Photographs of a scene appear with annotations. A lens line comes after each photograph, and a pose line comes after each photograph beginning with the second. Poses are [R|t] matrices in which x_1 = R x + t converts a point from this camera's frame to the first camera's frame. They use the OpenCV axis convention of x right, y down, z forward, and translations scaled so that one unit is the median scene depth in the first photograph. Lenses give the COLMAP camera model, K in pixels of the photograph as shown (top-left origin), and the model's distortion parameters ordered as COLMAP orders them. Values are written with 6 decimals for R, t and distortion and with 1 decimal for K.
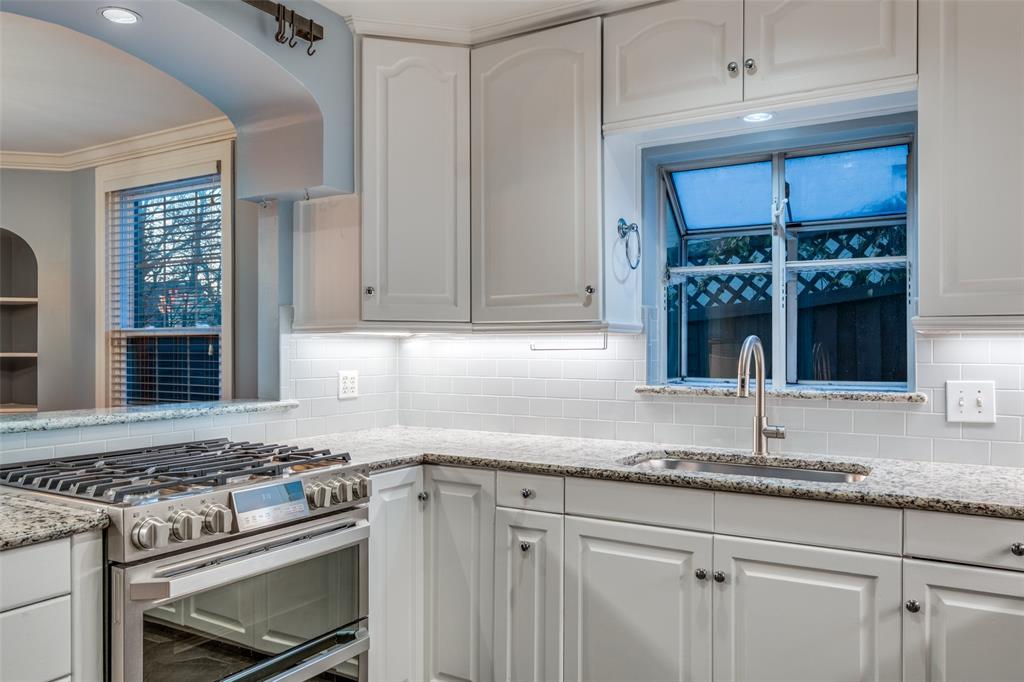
lens RADIAL K [[776.4, 0, 515.6], [0, 776.4, 345.8], [0, 0, 1]] dist [0.007130, 0.008174]
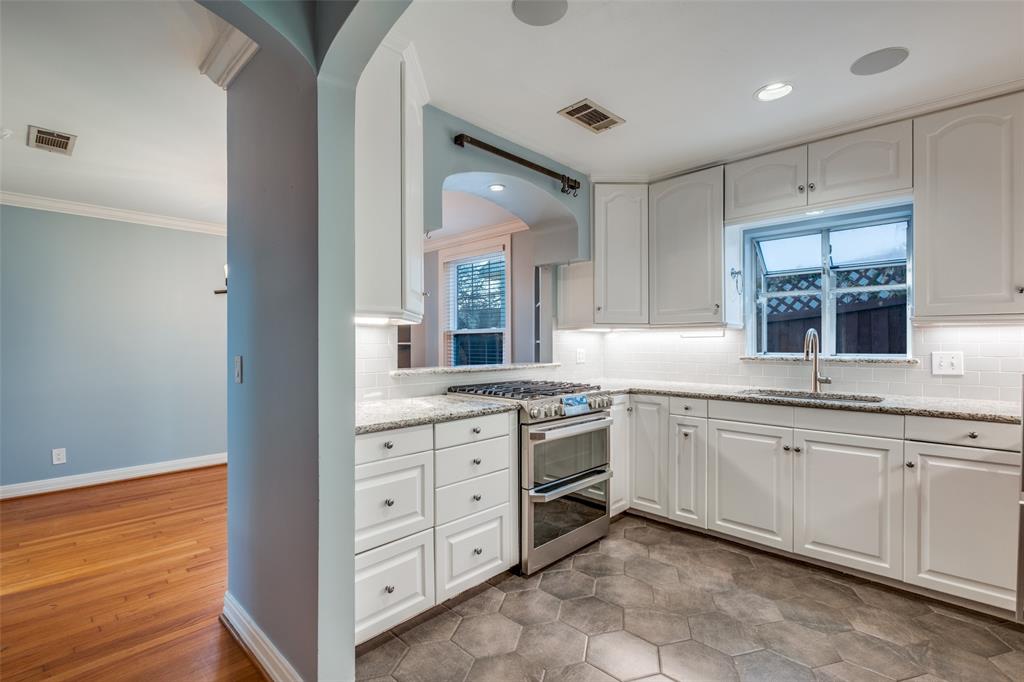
lens RADIAL K [[471.7, 0, 510.5], [0, 471.7, 344.3], [0, 0, 1]] dist [0.000029, -0.000965]
pose [[0.973402, -0.002262, -0.229091, -0.147891], [0.003732, 0.999975, 0.005985, 0.016259], [0.229072, -0.006681, 0.973386, -0.287978]]
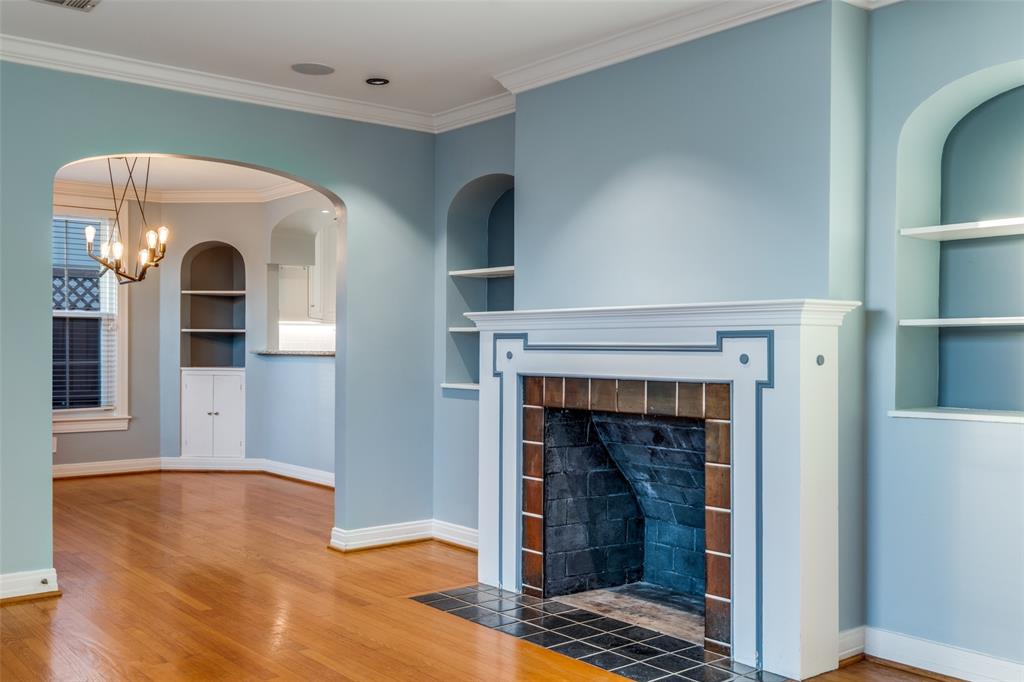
lens RADIAL K [[955.4, 0, 511.5], [0, 955.4, 351.3], [0, 0, 1]] dist [0.002201, 0.001178]
pose [[0.331915, -0.003664, 0.943302, -3.337091], [-0.010830, 0.999912, 0.007695, 0.054459], [-0.943247, -0.012770, 0.331846, -0.755984]]
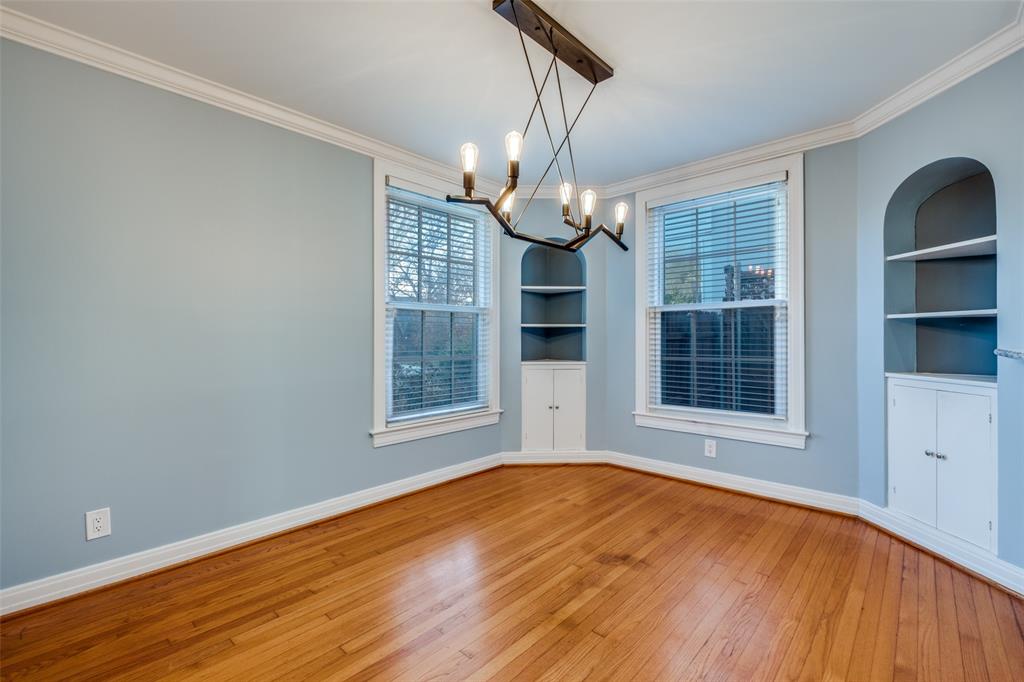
lens RADIAL K [[444.7, 0, 512.1], [0, 444.7, 338.0], [0, 0, 1]] dist [-0.000053, -0.000622]
pose [[0.978678, -0.000649, -0.205400, -1.129372], [0.001772, 0.999984, 0.005282, 0.061134], [0.205393, -0.005534, 0.978664, 0.297256]]
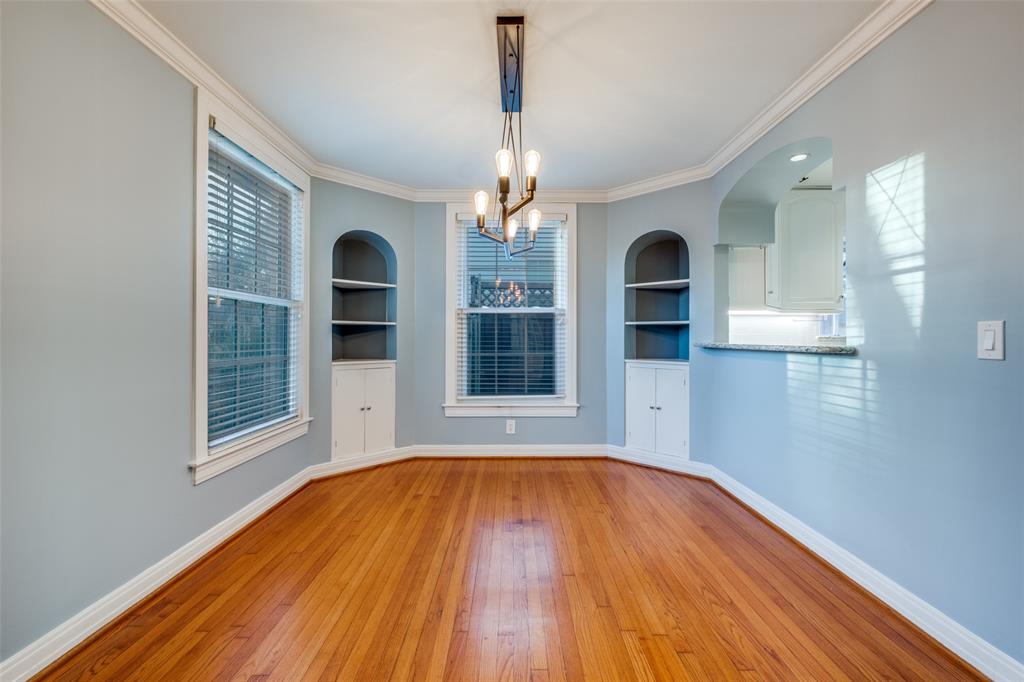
lens RADIAL K [[444.7, 0, 512.1], [0, 444.7, 338.0], [0, 0, 1]] dist [-0.000053, -0.000622]
pose [[0.857665, 0.001658, 0.514207, -1.675862], [-0.005007, 0.999974, 0.005127, 0.065928], [-0.514185, -0.006972, 0.857651, 0.325151]]
